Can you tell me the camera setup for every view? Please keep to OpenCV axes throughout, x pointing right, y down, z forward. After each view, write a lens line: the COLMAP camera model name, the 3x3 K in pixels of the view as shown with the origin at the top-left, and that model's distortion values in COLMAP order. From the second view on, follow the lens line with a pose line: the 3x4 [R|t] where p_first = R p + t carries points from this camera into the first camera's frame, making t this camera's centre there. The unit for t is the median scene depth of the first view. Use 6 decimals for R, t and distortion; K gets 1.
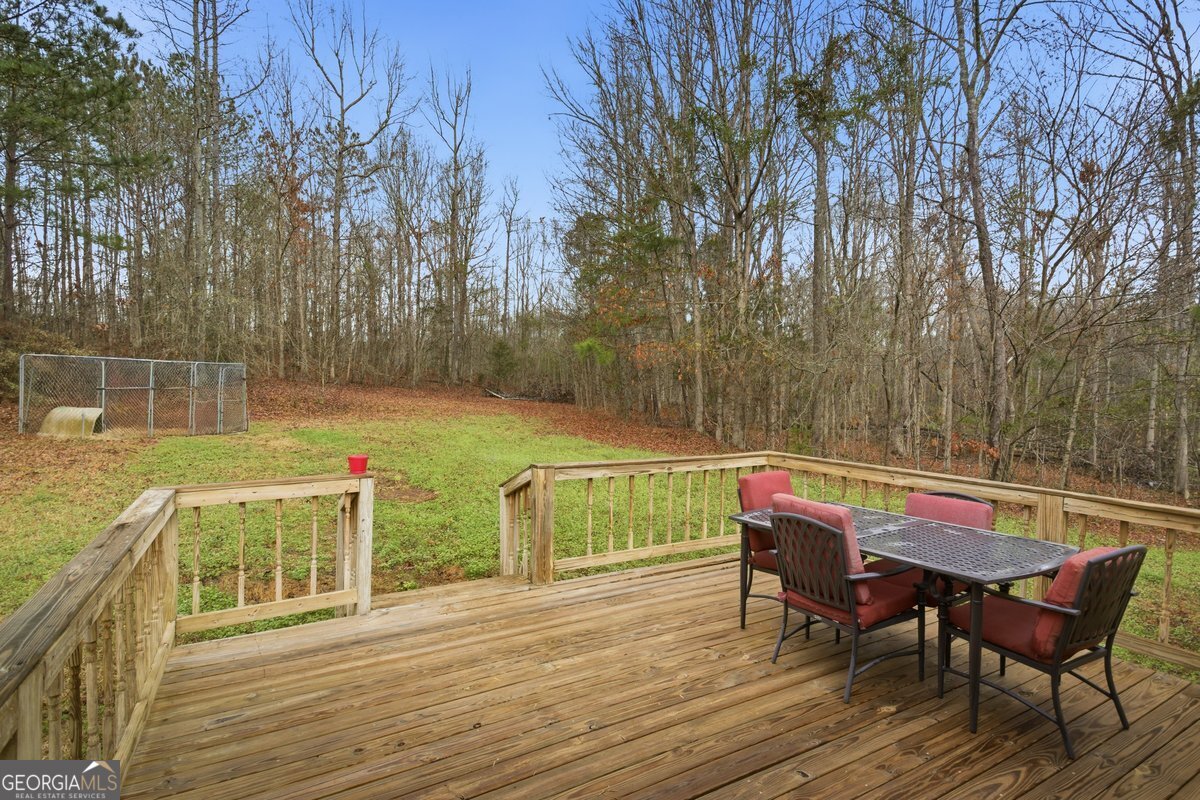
lens RADIAL K [[600.2, 0, 625.5], [0, 600.2, 398.3], [0, 0, 1]] dist [-0.011622, -0.000216]
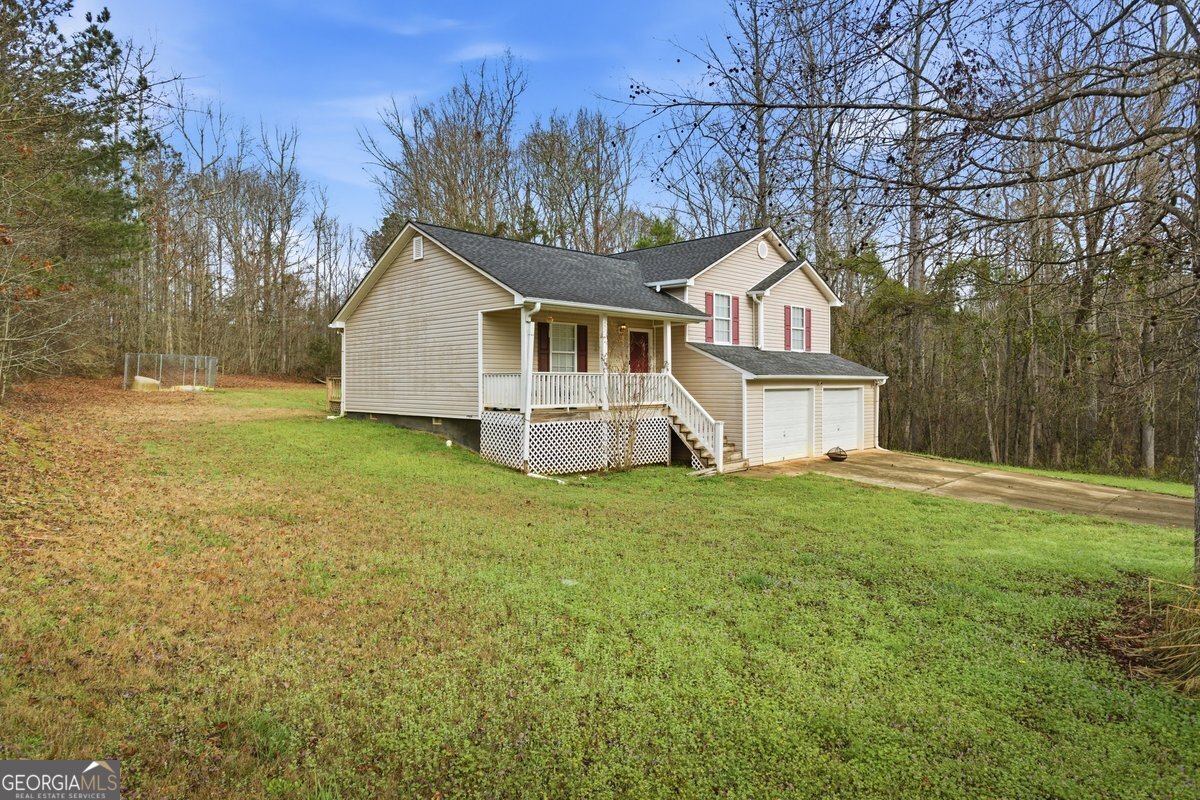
lens RADIAL K [[581.7, 0, 606.2], [0, 581.7, 382.6], [0, 0, 1]] dist [-0.000312, 0.001056]
pose [[0.959215, -0.017209, 0.282155, 0.017225], [0.020458, 0.999754, -0.008574, 0.027353], [-0.281938, 0.013997, 0.959331, -0.496259]]
